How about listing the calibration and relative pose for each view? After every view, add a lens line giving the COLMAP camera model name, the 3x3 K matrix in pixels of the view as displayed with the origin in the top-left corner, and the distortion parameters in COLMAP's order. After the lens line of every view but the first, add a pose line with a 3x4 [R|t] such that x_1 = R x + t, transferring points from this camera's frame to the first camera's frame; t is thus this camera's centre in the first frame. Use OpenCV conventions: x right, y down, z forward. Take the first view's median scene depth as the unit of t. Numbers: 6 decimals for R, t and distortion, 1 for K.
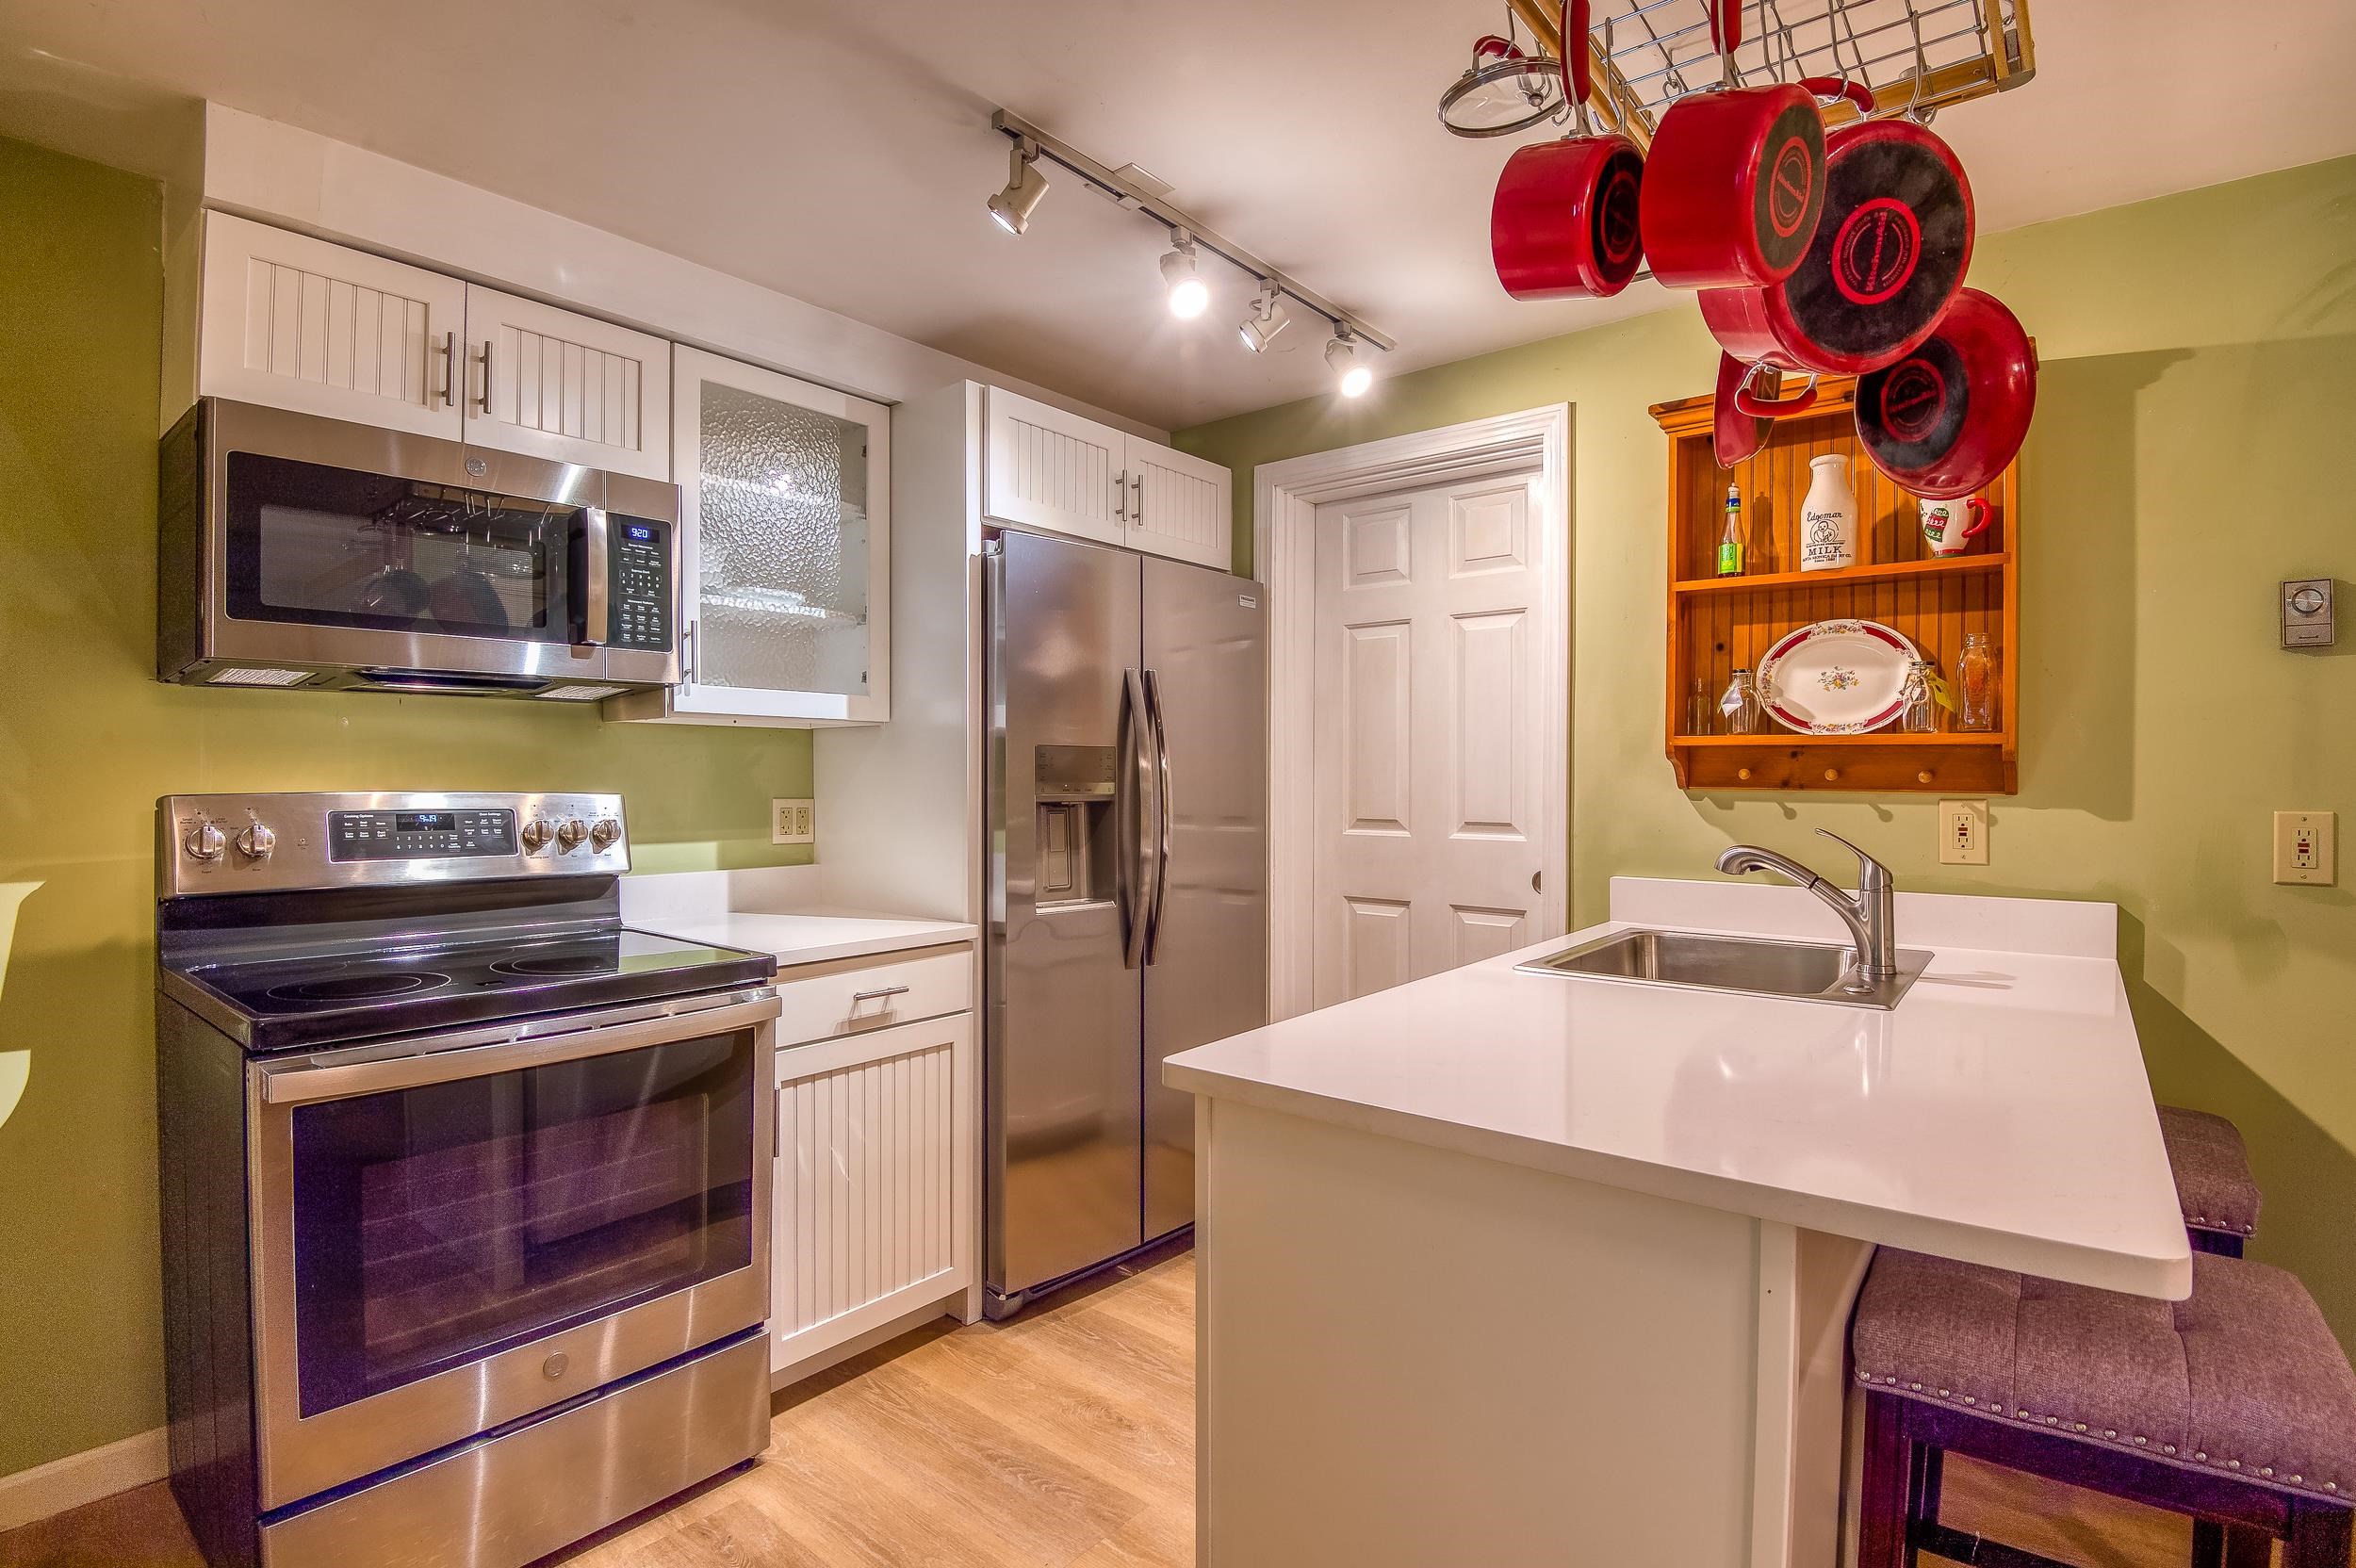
lens RADIAL K [[1134.8, 0, 1205.9], [0, 1134.8, 778.0], [0, 0, 1]] dist [-0.015540, -0.019185]
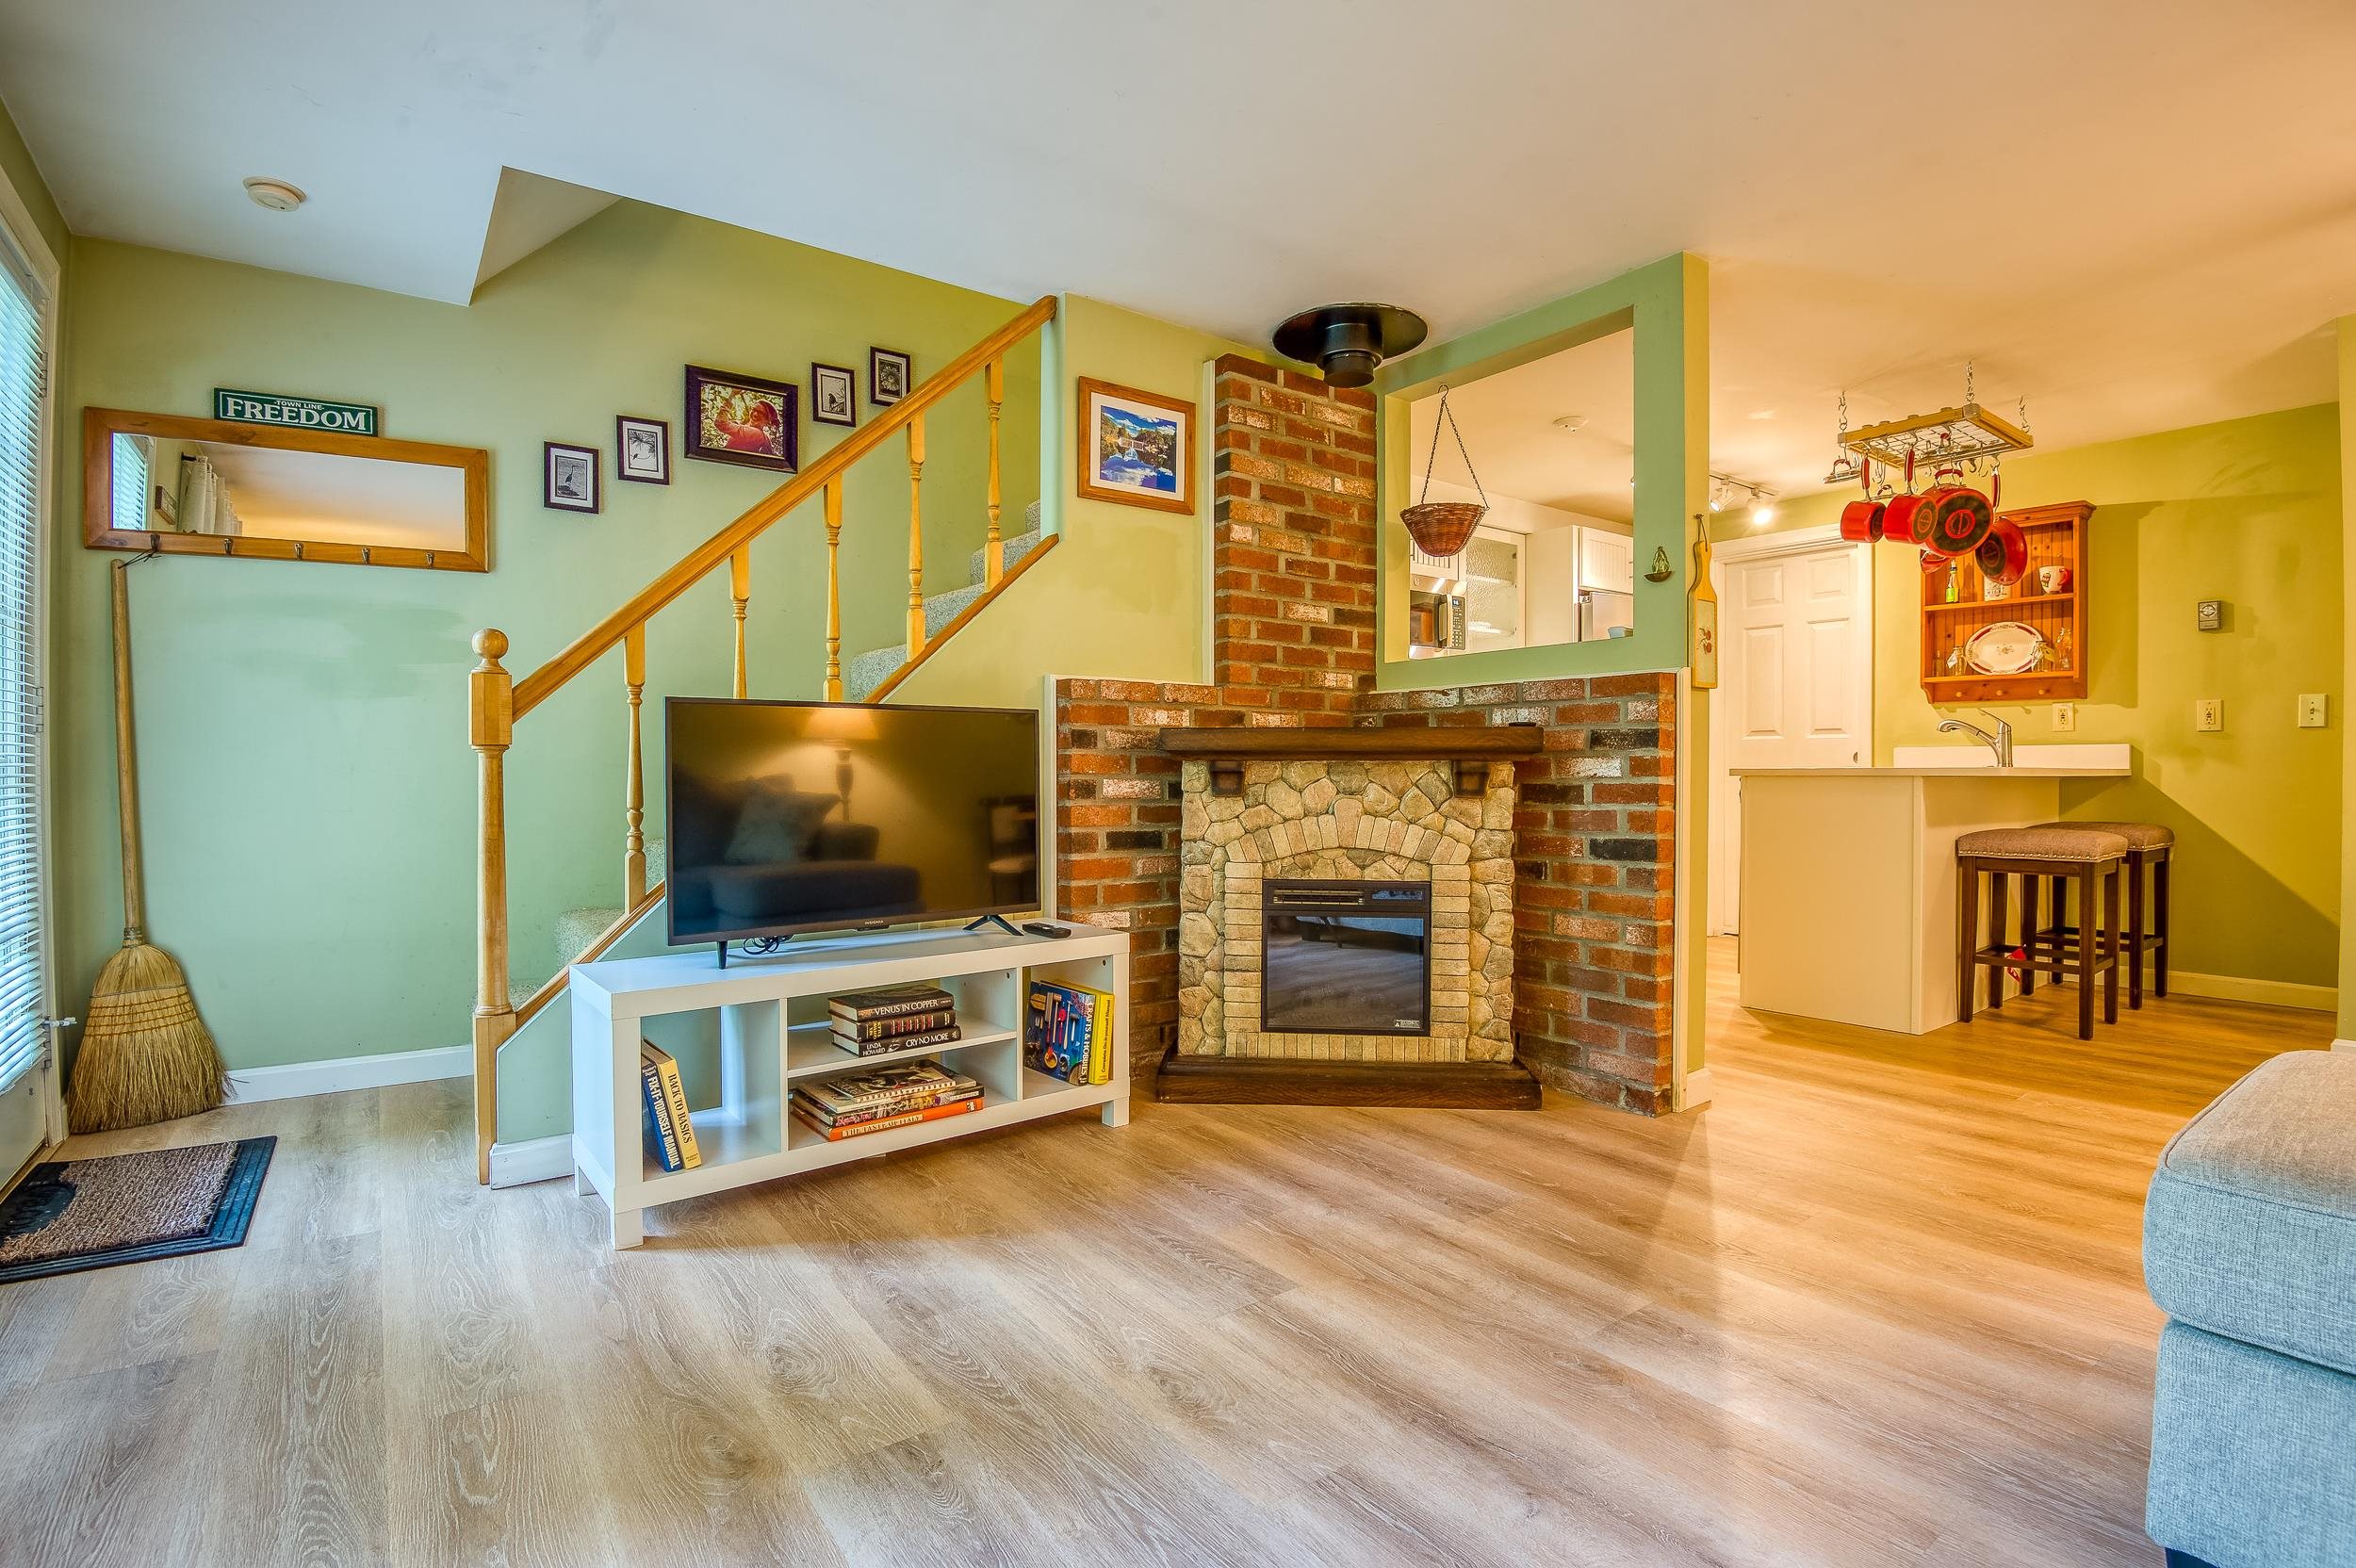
lens RADIAL K [[1119.5, 0, 1208.4], [0, 1119.5, 776.0], [0, 0, 1]] dist [-0.040656, -0.001022]
pose [[0.969861, -0.001130, -0.243657, -0.435538], [0.001824, 0.999995, 0.002623, 0.155340], [0.243653, -0.002988, 0.969858, -1.492145]]
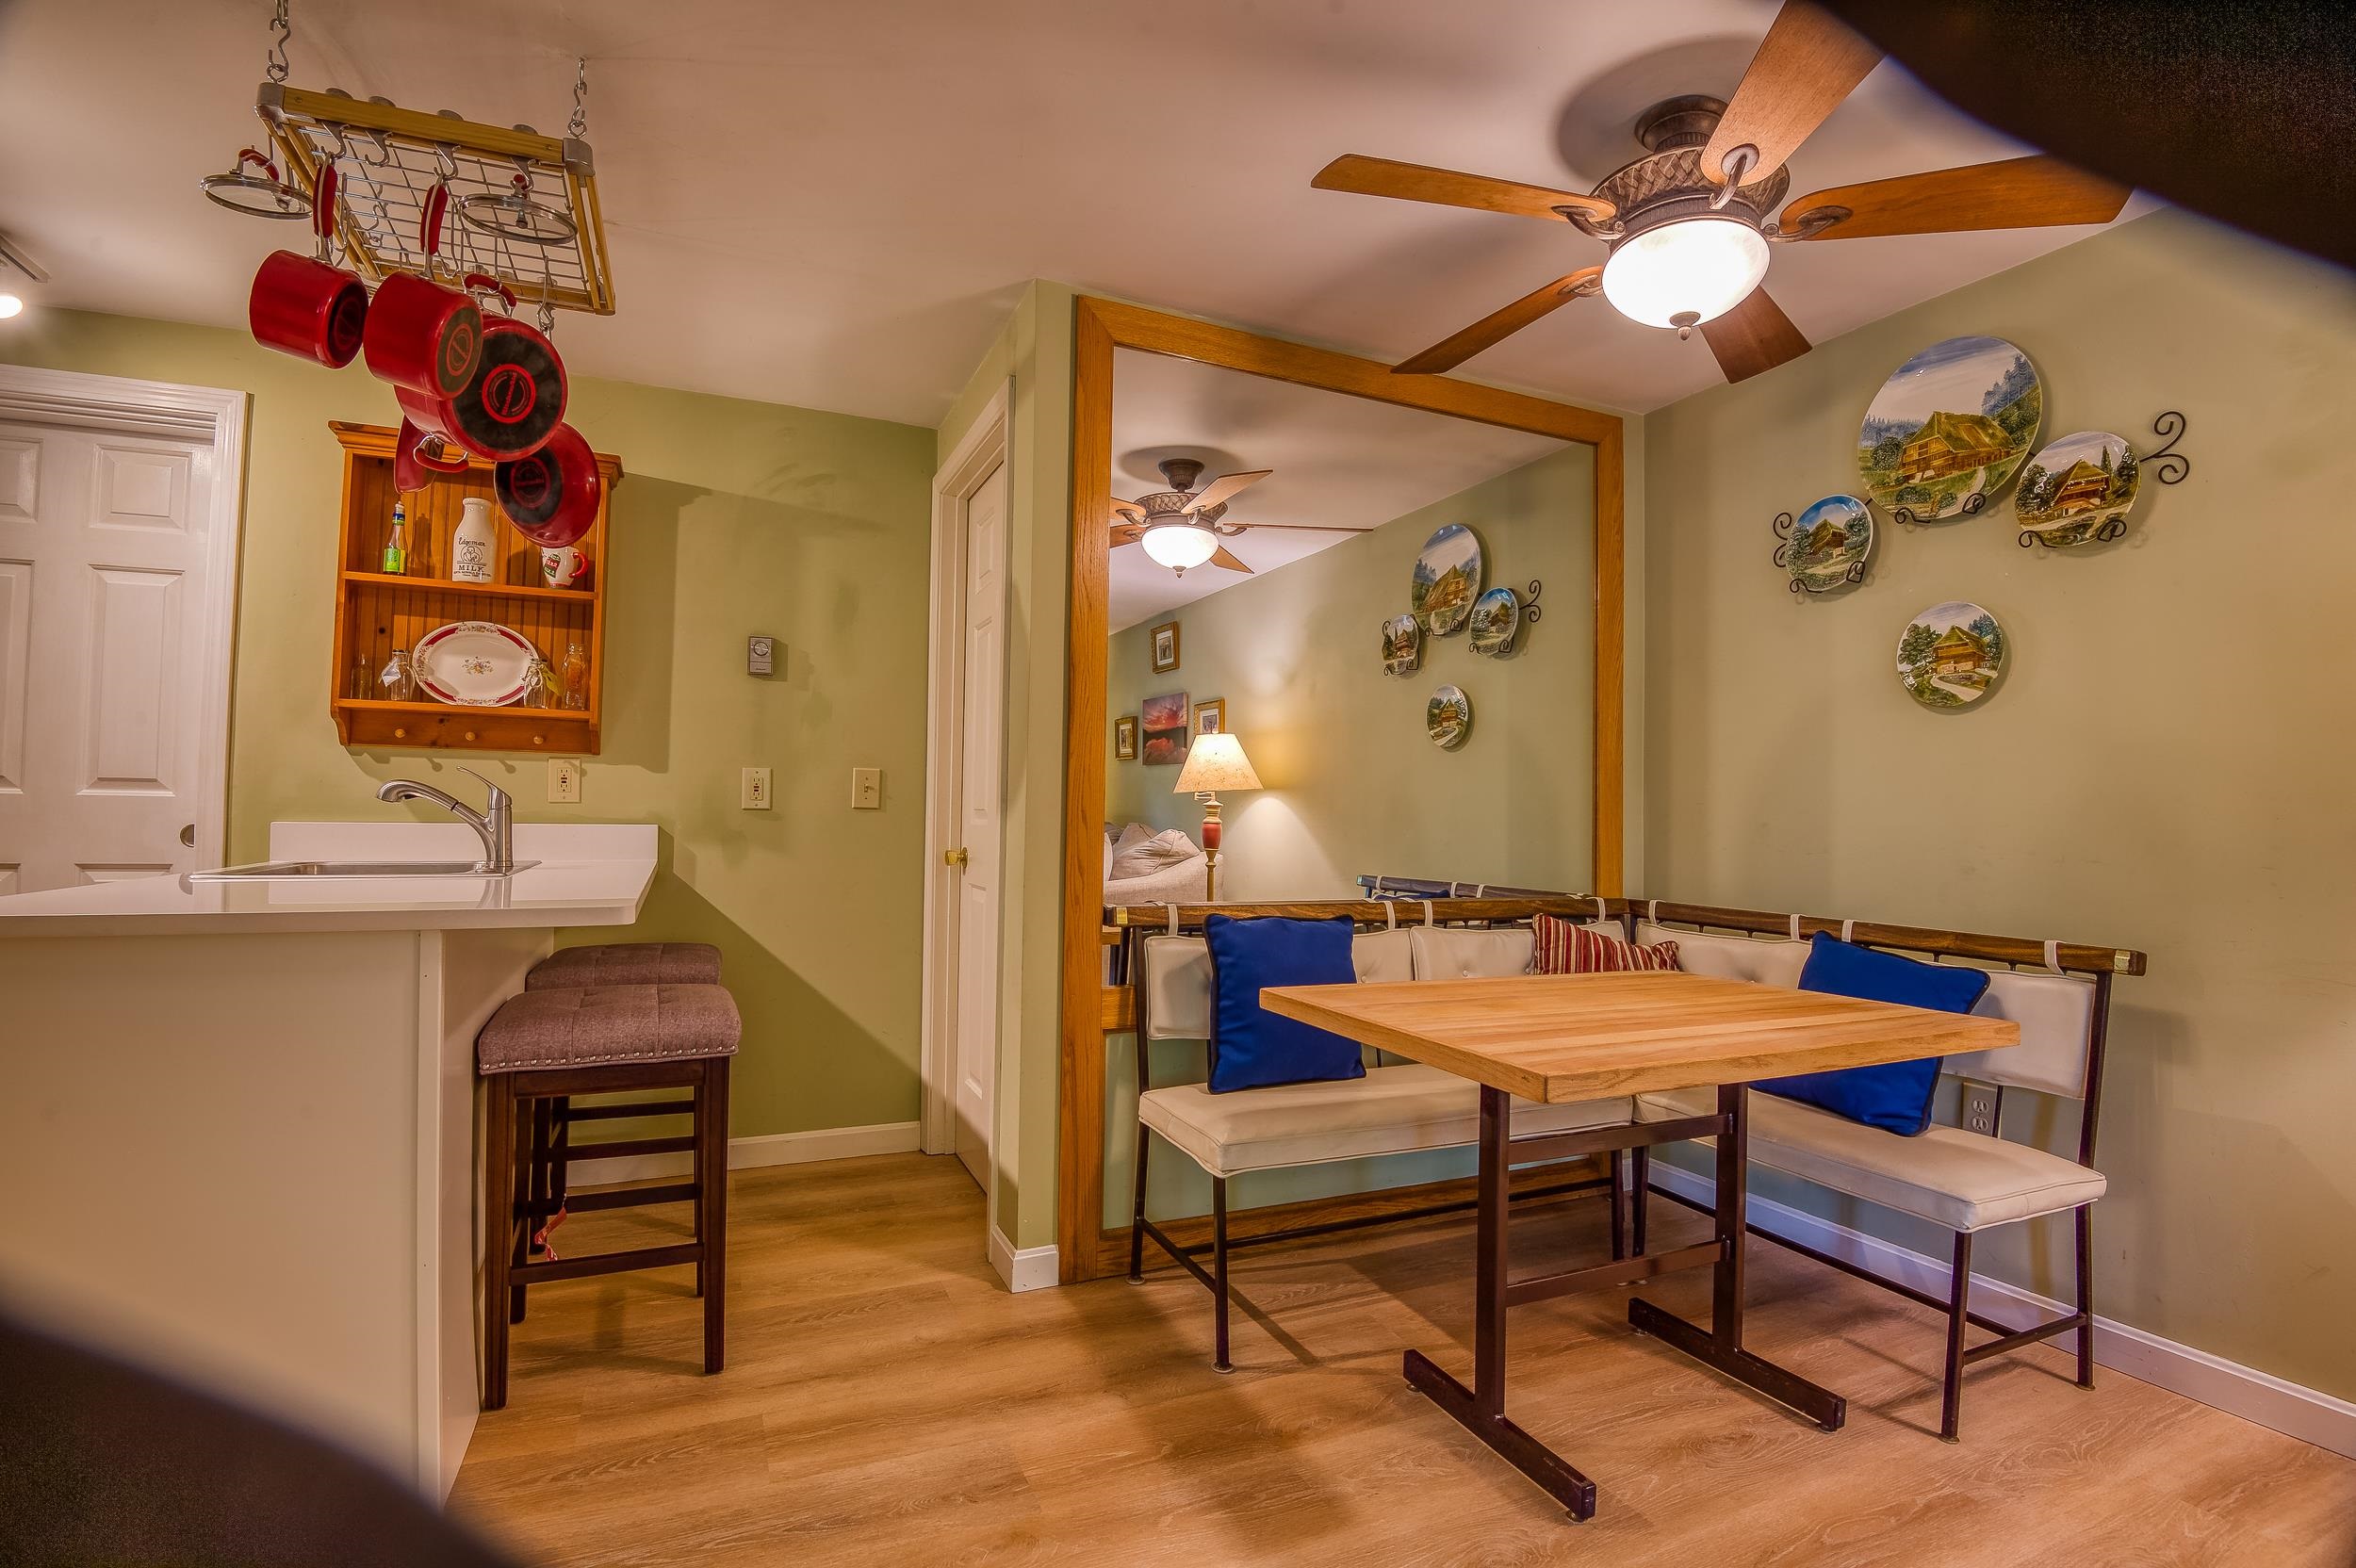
lens RADIAL K [[1086.1, 0, 1190.2], [0, 1086.1, 793.1], [0, 0, 1]] dist [-0.037828, -0.008387]
pose [[0.456308, 0.024227, 0.889492, -0.182875], [-0.011954, 0.999706, -0.021097, 0.083642], [-0.889741, -0.001006, 0.456464, -0.345756]]
